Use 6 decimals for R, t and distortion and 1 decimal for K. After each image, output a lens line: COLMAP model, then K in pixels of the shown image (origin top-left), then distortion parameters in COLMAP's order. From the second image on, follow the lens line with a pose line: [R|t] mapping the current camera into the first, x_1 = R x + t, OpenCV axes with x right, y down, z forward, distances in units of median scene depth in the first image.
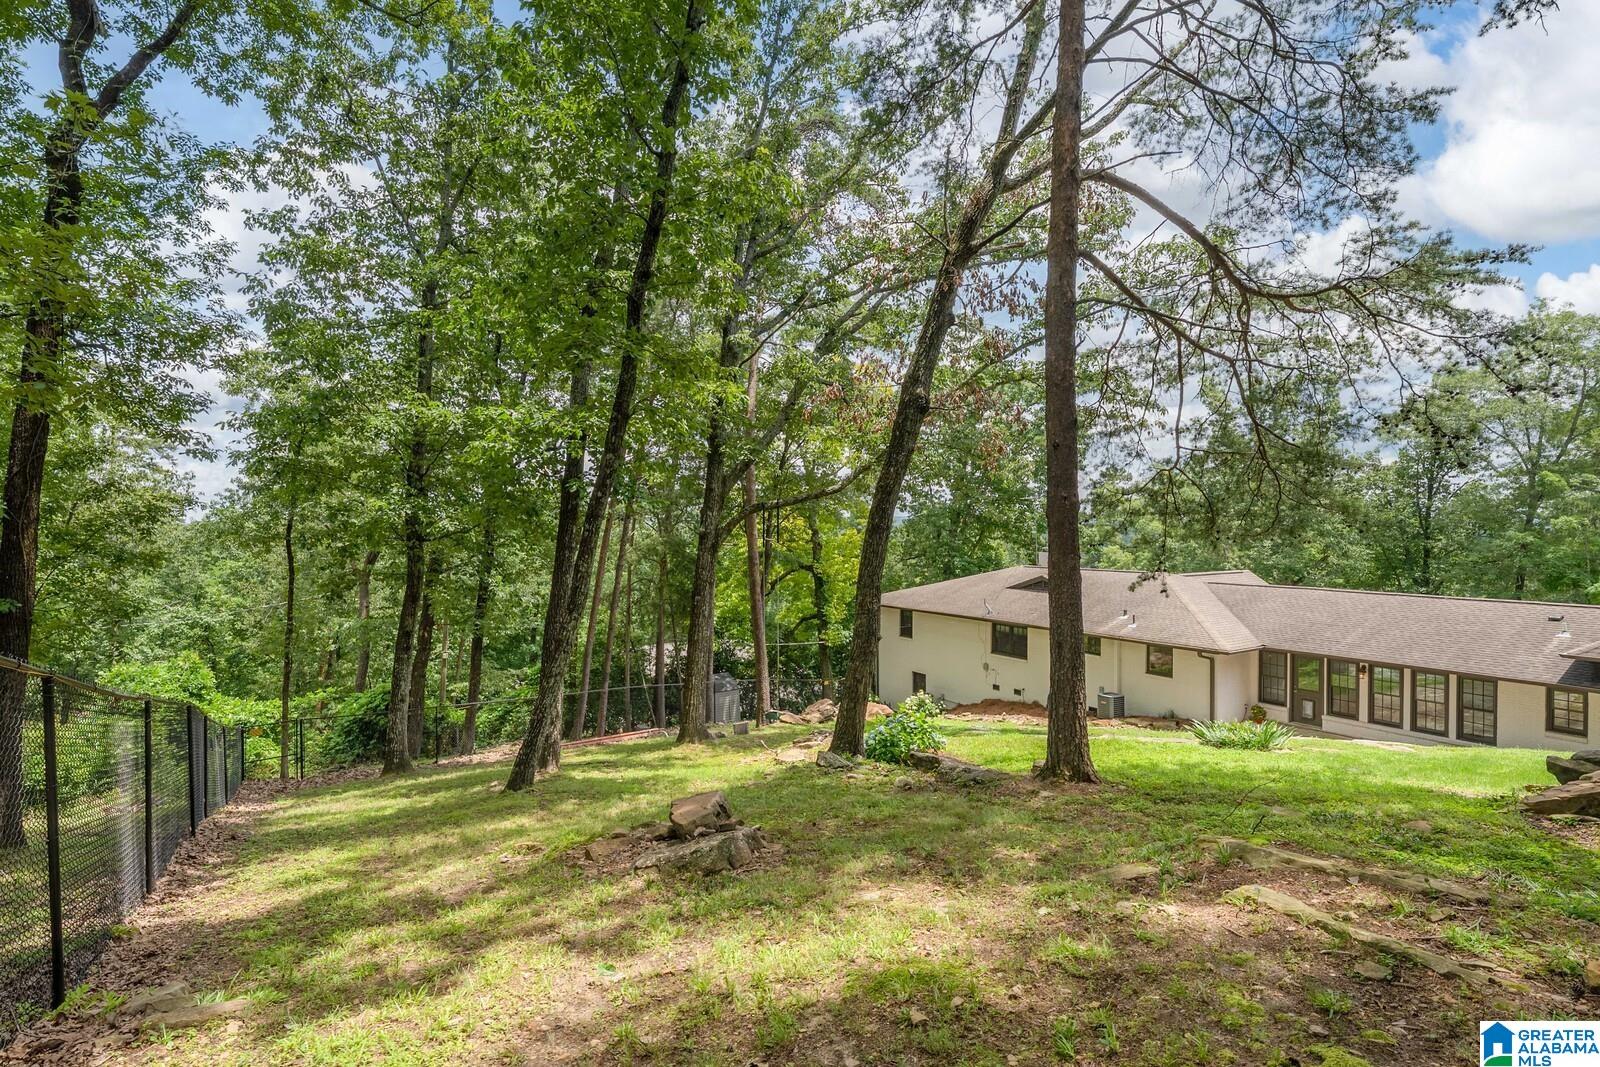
lens RADIAL K [[765.0, 0, 802.6], [0, 765.0, 536.2], [0, 0, 1]] dist [0.002153, -0.000879]
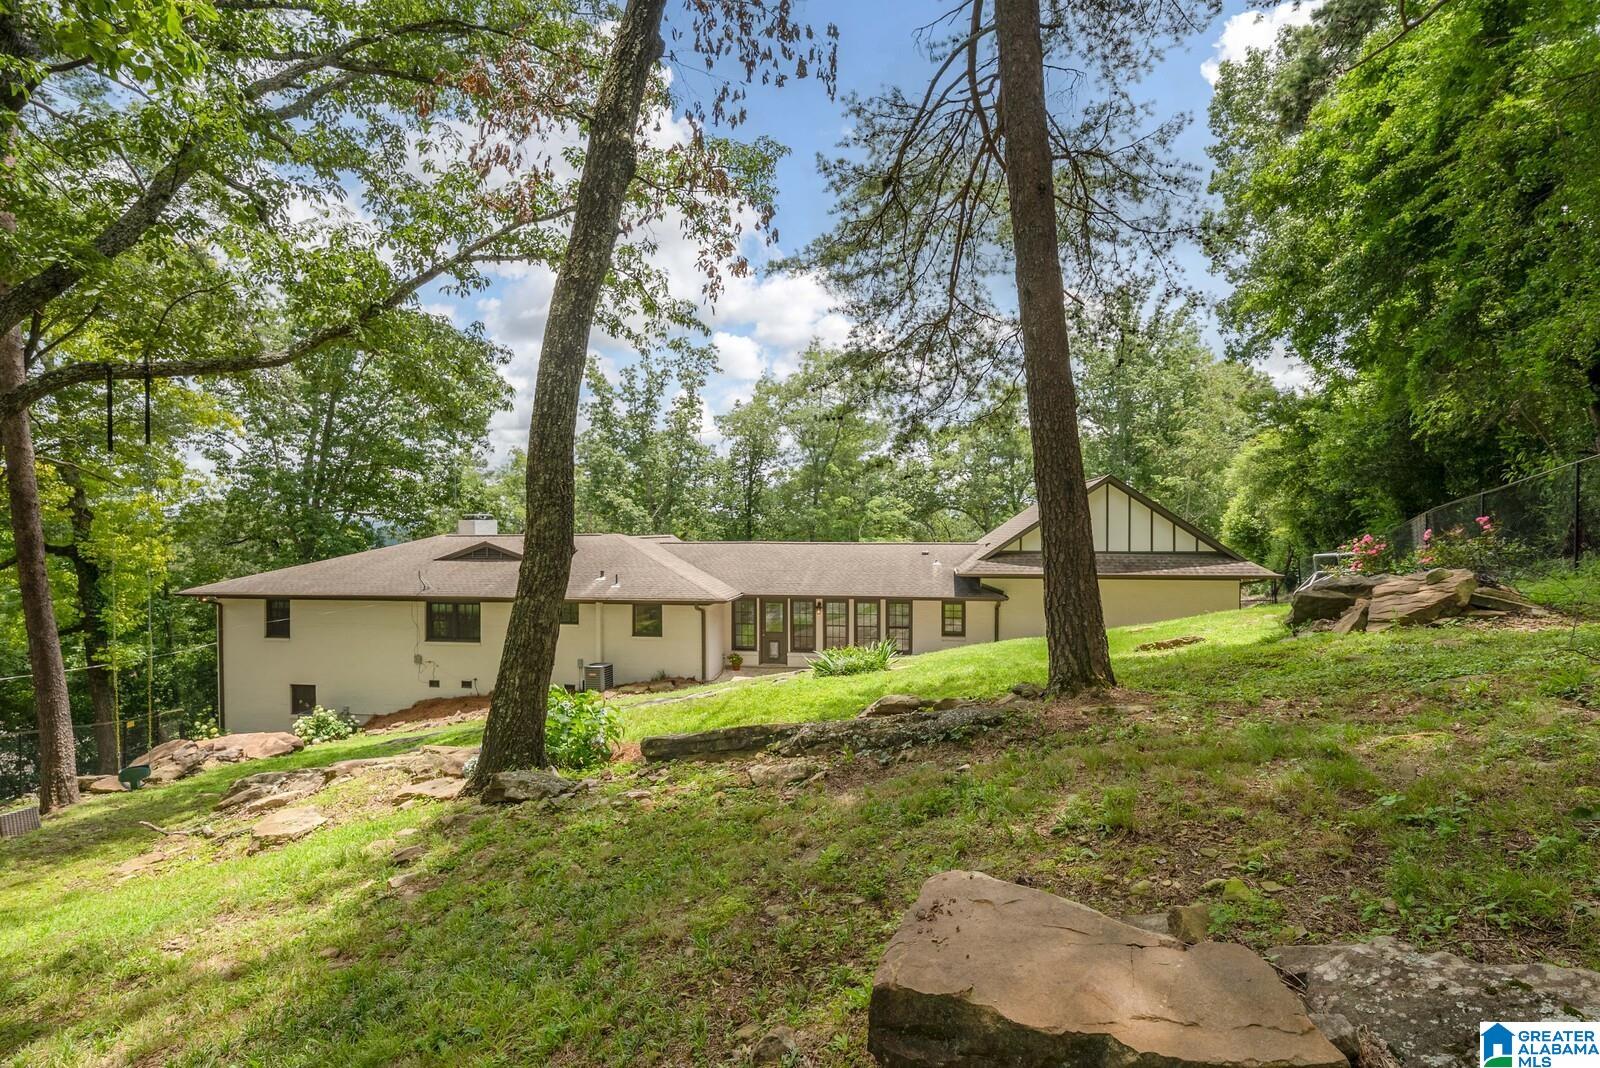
lens RADIAL K [[765.0, 0, 802.6], [0, 765.0, 536.7], [0, 0, 1]] dist [0.002153, -0.000879]
pose [[0.663029, -0.011034, 0.748513, -0.193288], [0.011619, 0.999923, 0.004447, 0.113656], [-0.748504, 0.005749, 0.663106, 0.466272]]
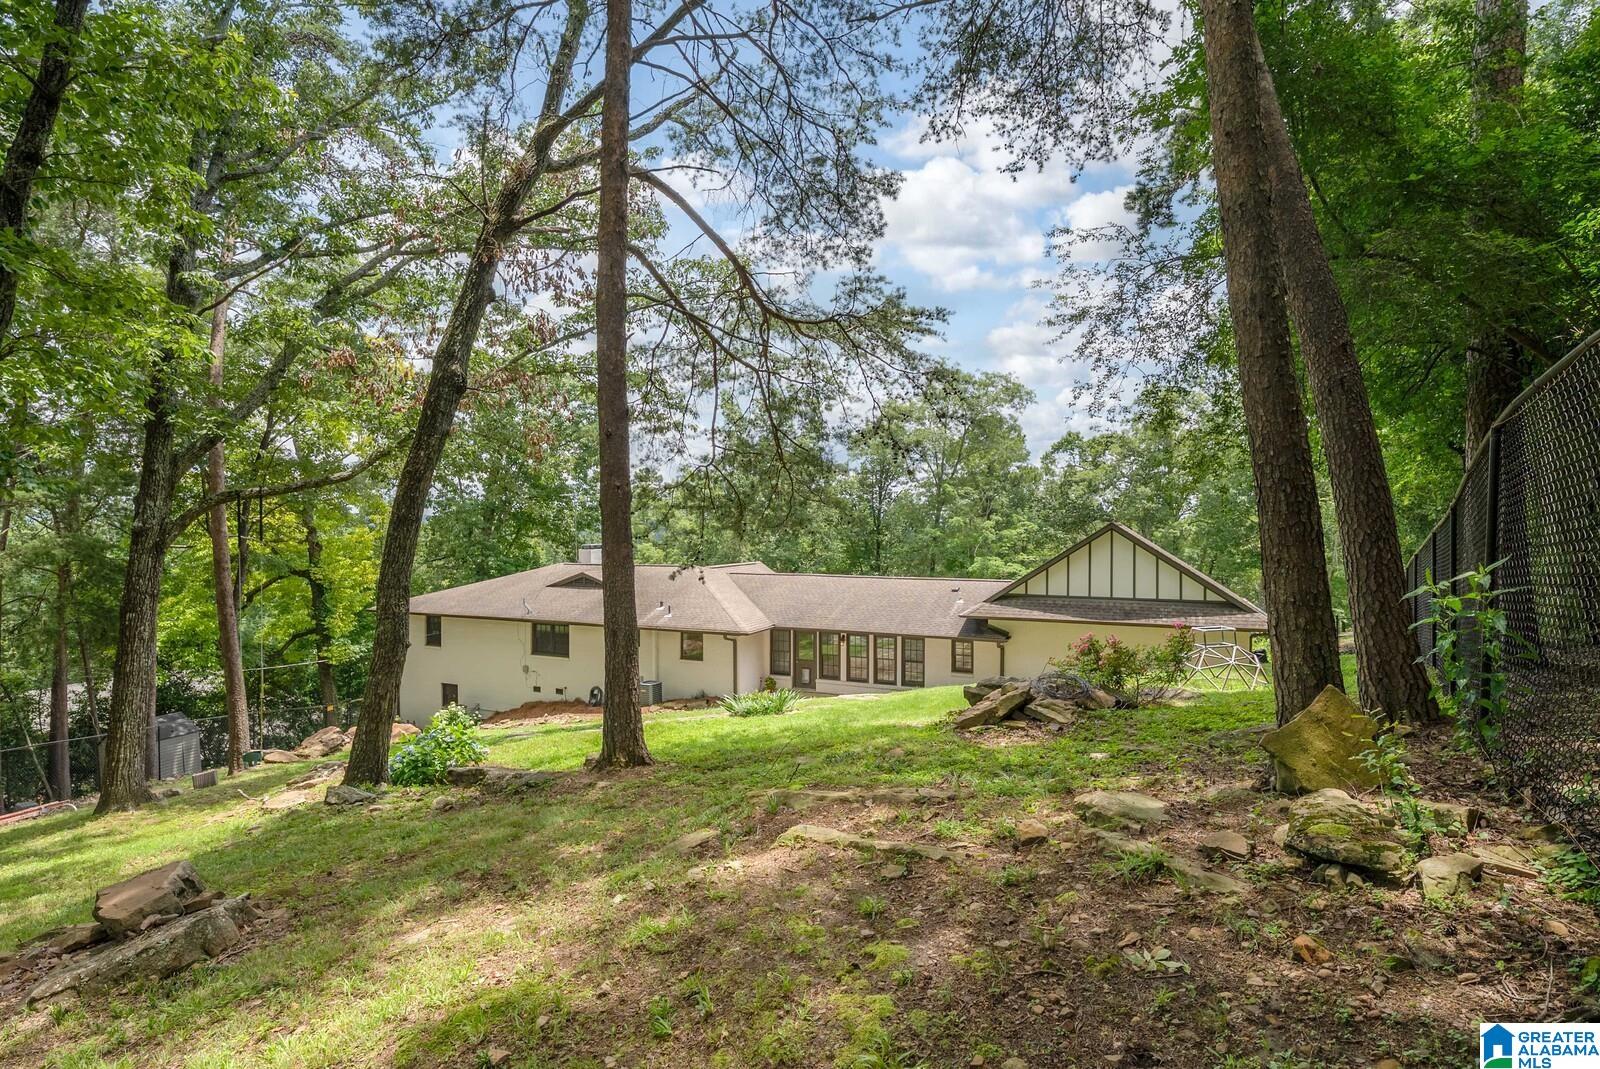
lens RADIAL K [[765.0, 0, 802.6], [0, 765.0, 537.2], [0, 0, 1]] dist [0.002153, -0.000879]
pose [[0.831448, -0.008509, 0.555538, -0.009170], [0.007389, 0.999964, 0.004257, 0.008532], [-0.555554, 0.000565, 0.831480, 0.018802]]
